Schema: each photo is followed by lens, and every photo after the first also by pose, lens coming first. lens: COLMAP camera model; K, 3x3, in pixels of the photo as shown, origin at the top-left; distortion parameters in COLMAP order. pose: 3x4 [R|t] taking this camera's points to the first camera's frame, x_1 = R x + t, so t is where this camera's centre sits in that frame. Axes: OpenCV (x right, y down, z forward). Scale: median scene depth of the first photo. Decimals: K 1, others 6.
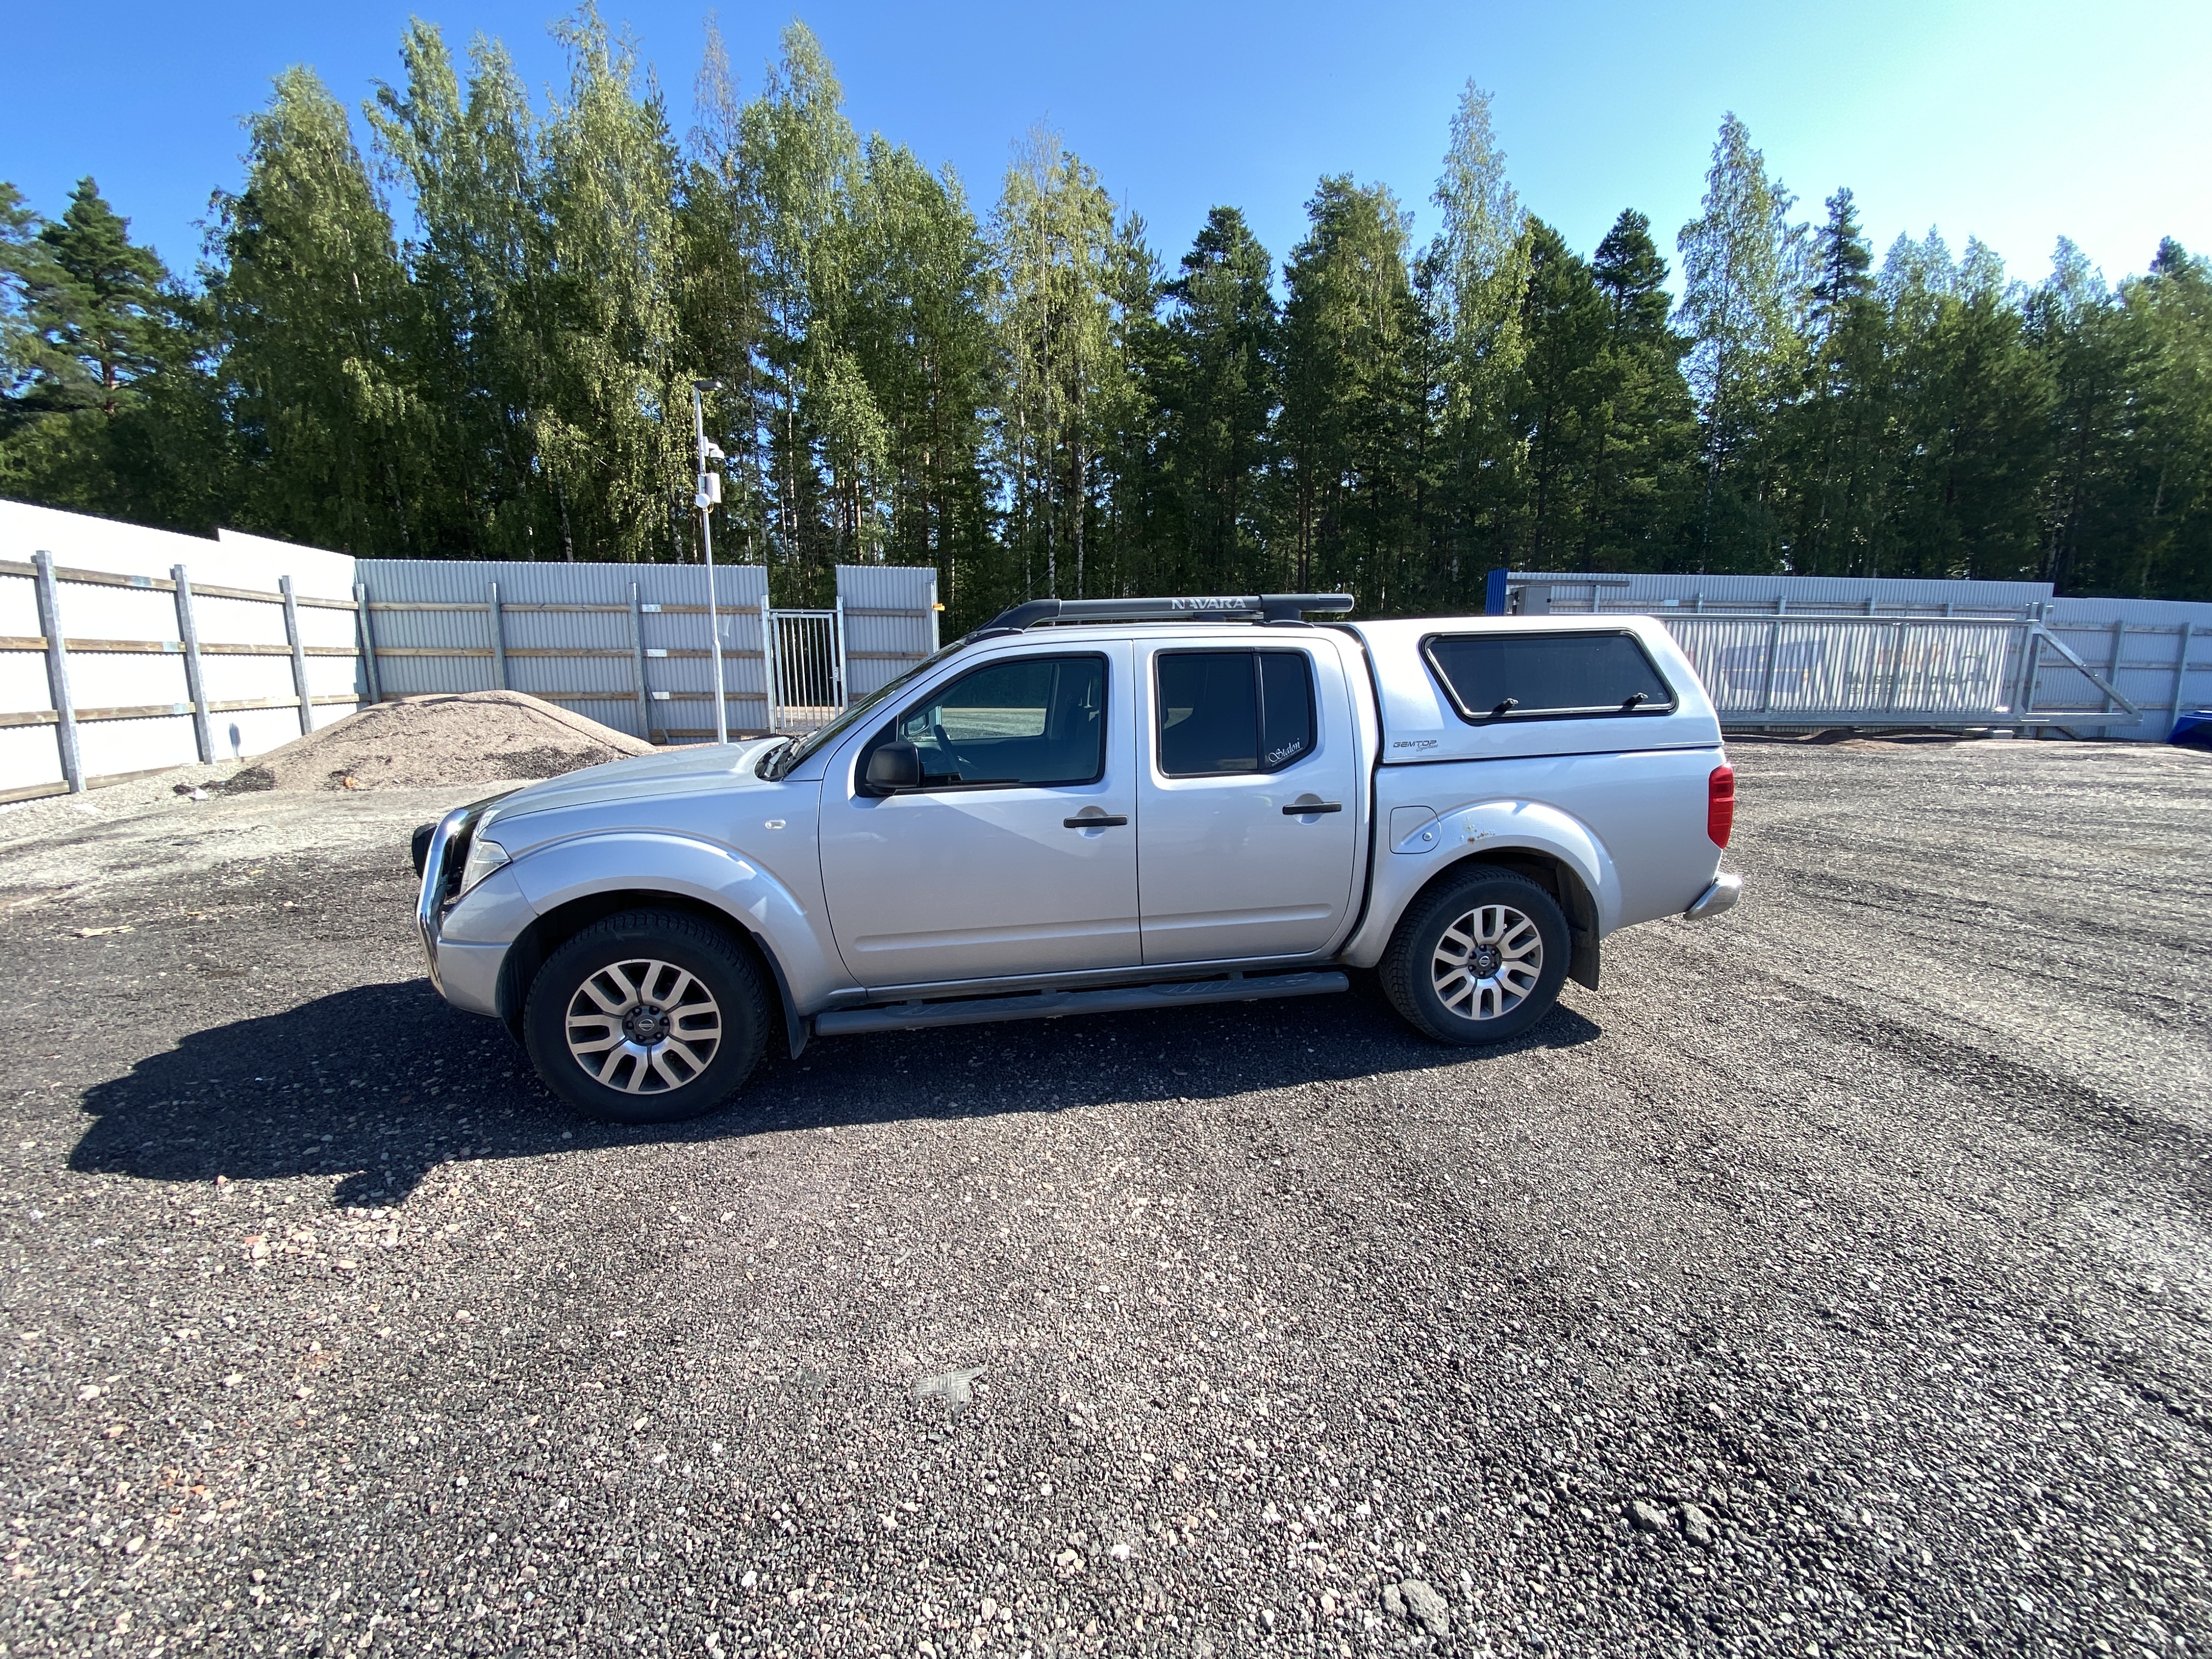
lens RADIAL K [[890.4, 0, 1102.4], [0, 890.4, 839.1], [0, 0, 1]] dist [0.014516, -0.016863]
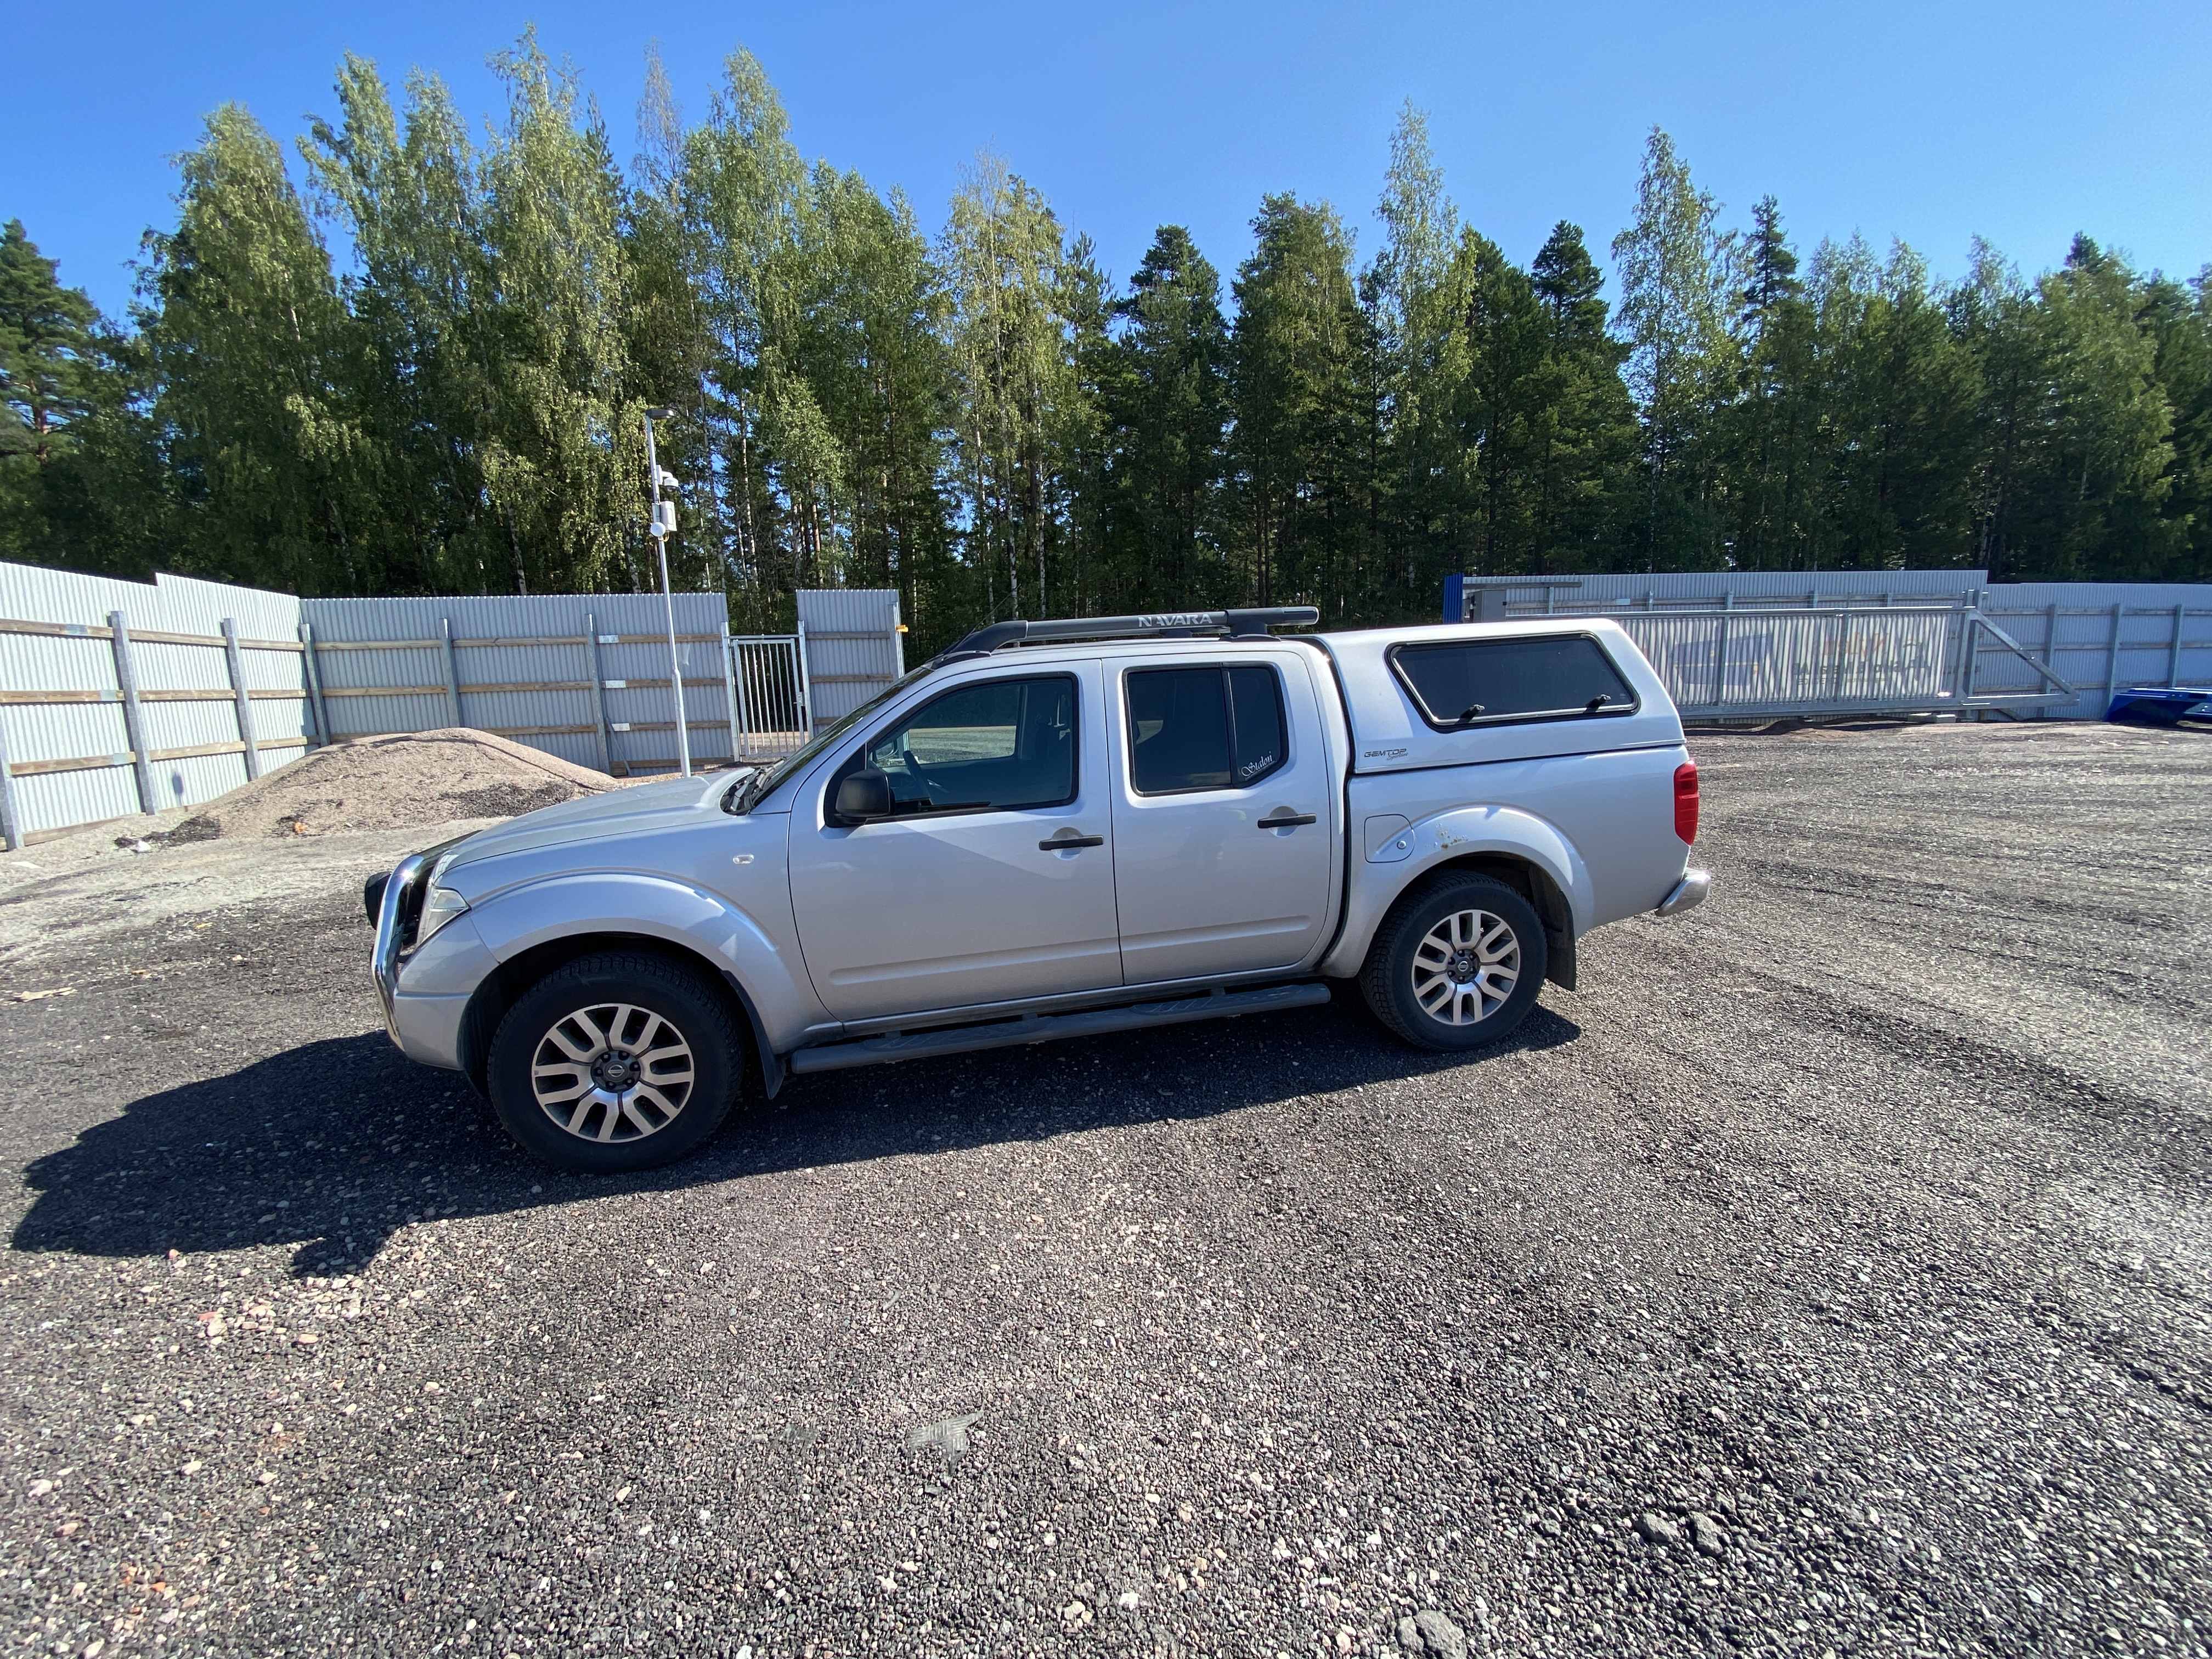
lens RADIAL K [[890.4, 0, 1102.4], [0, 890.4, 839.1], [0, 0, 1]] dist [0.014516, -0.016863]
pose [[0.998734, -0.039088, 0.031650, -0.003599], [0.039579, 0.999103, -0.015042, -0.008260], [-0.031034, 0.016275, 0.999386, 0.009122]]
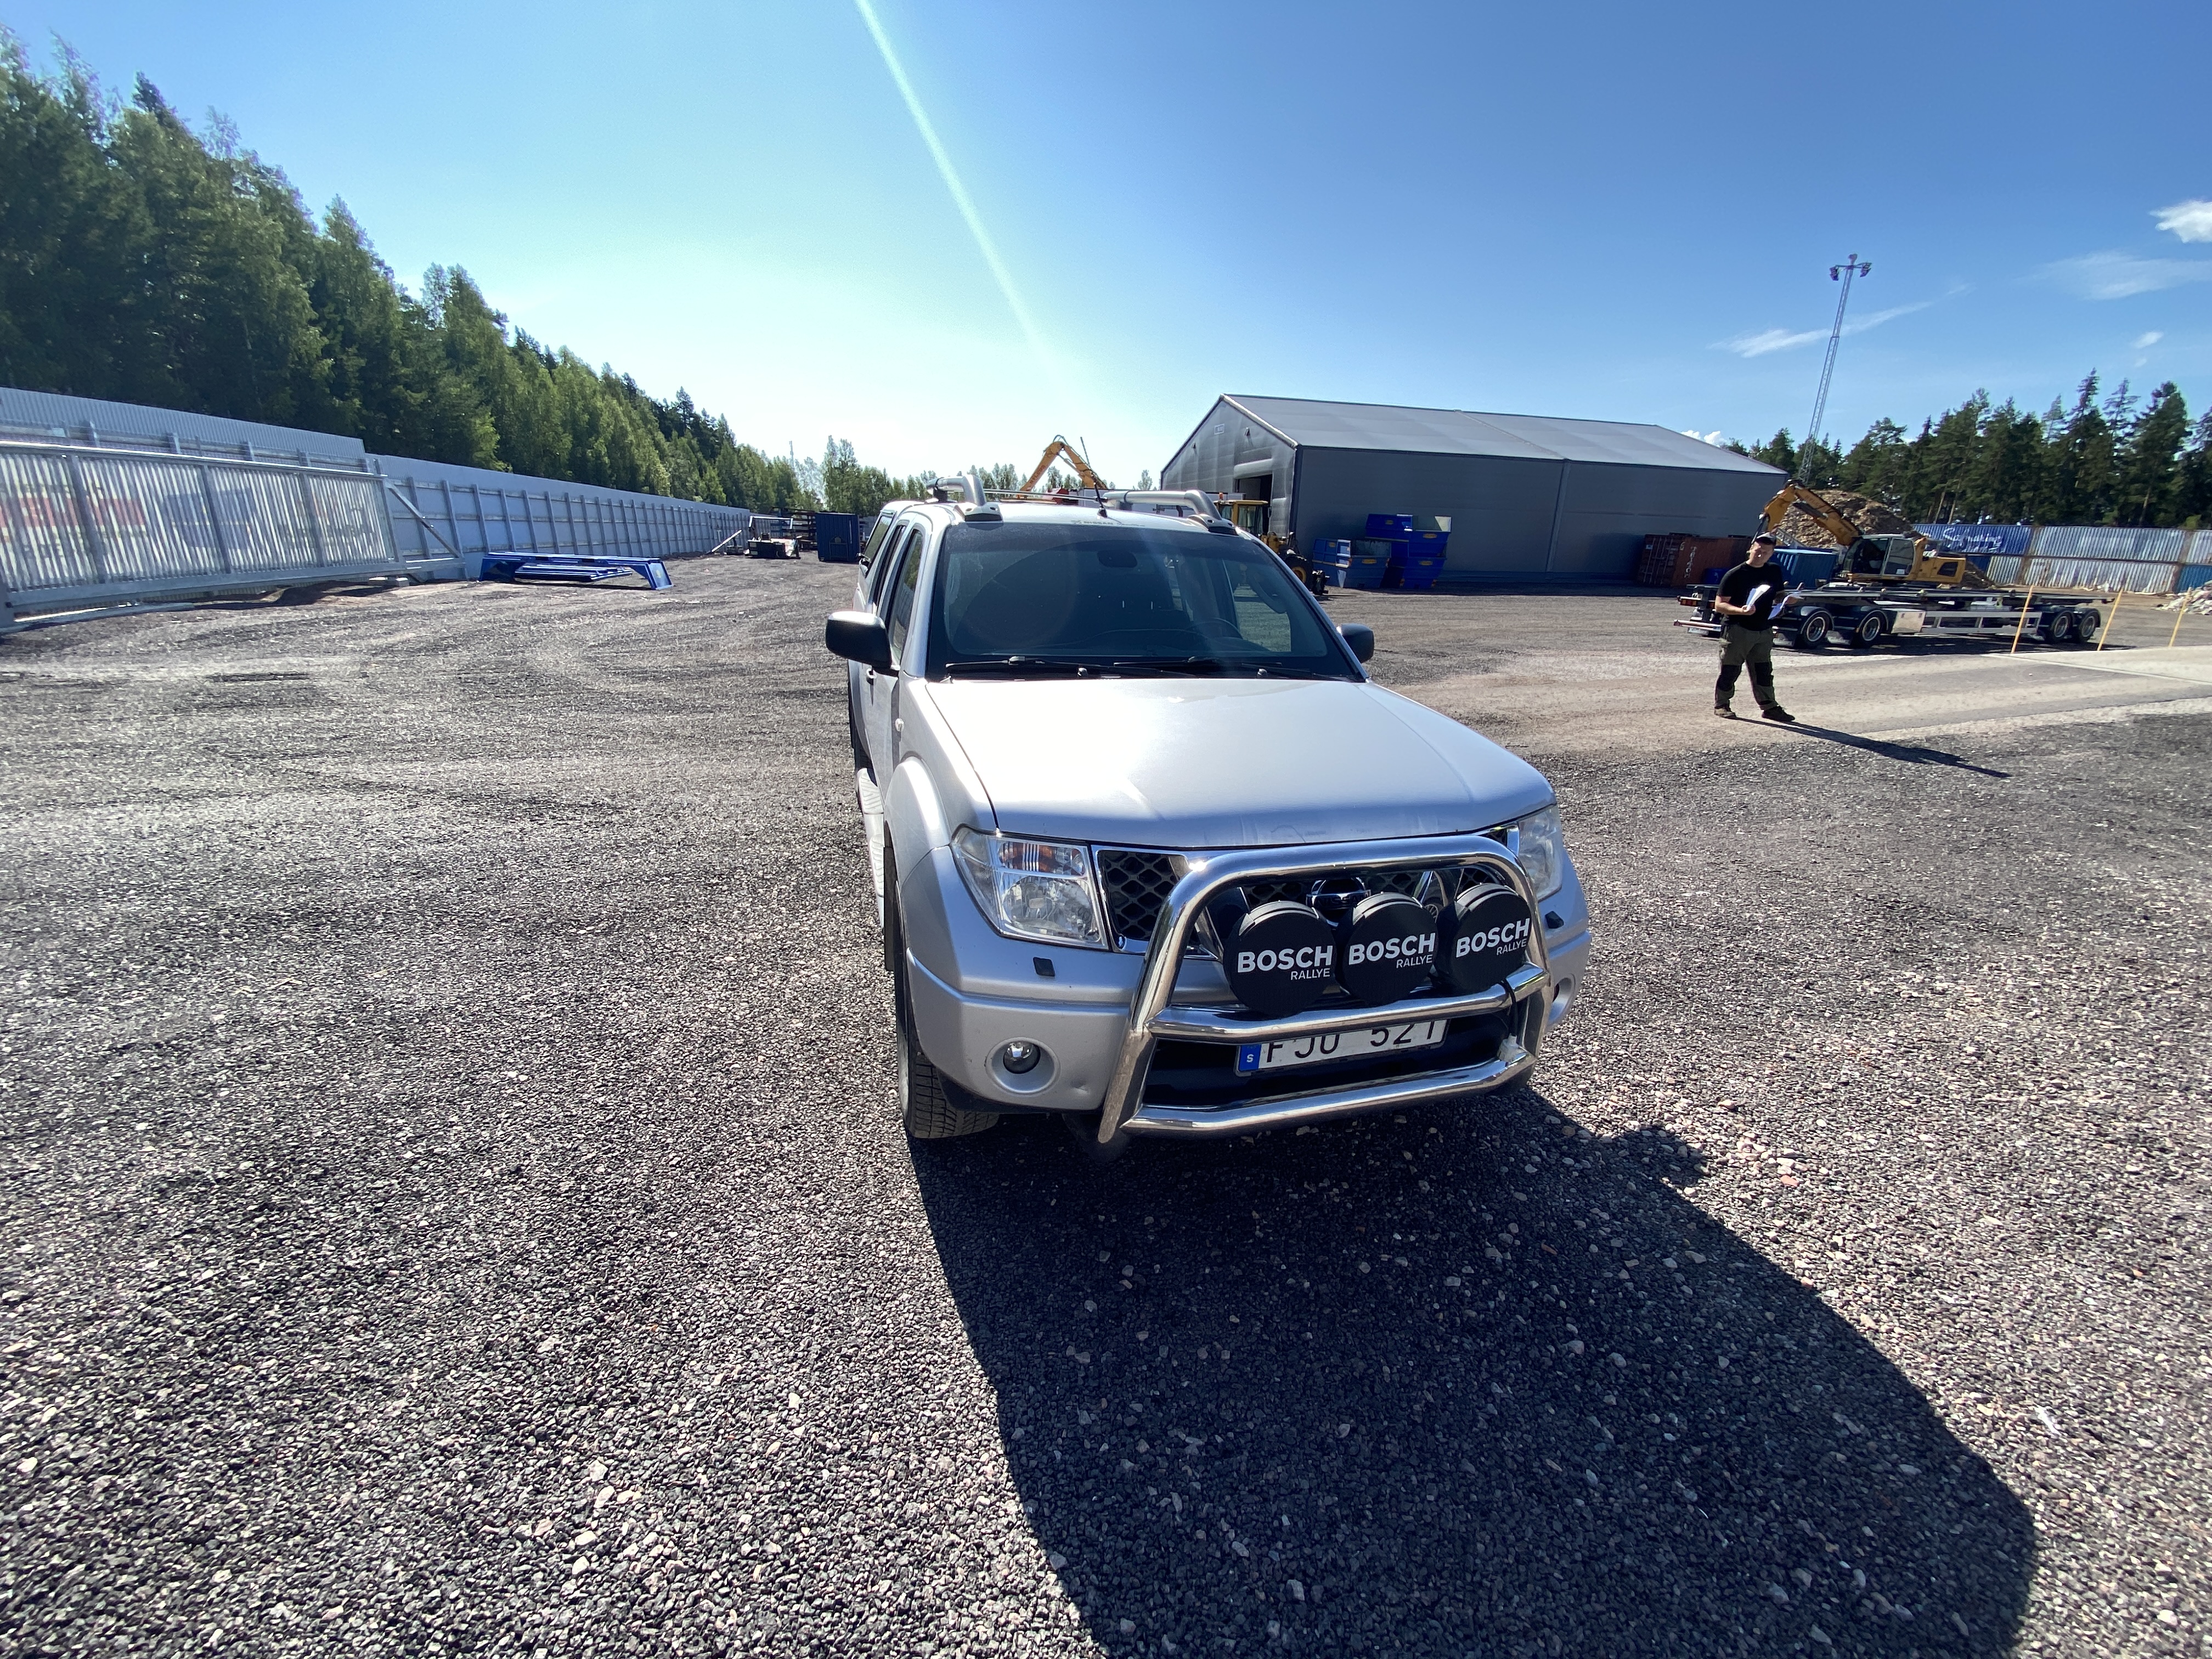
lens RADIAL K [[896.4, 0, 1105.0], [0, 896.4, 835.7], [0, 0, 1]] dist [0.013242, -0.017722]
pose [[-0.108520, -0.320292, 0.941083, -1.366355], [0.165243, 0.927691, 0.334789, -0.295929], [-0.980264, 0.191838, -0.047747, 1.384773]]
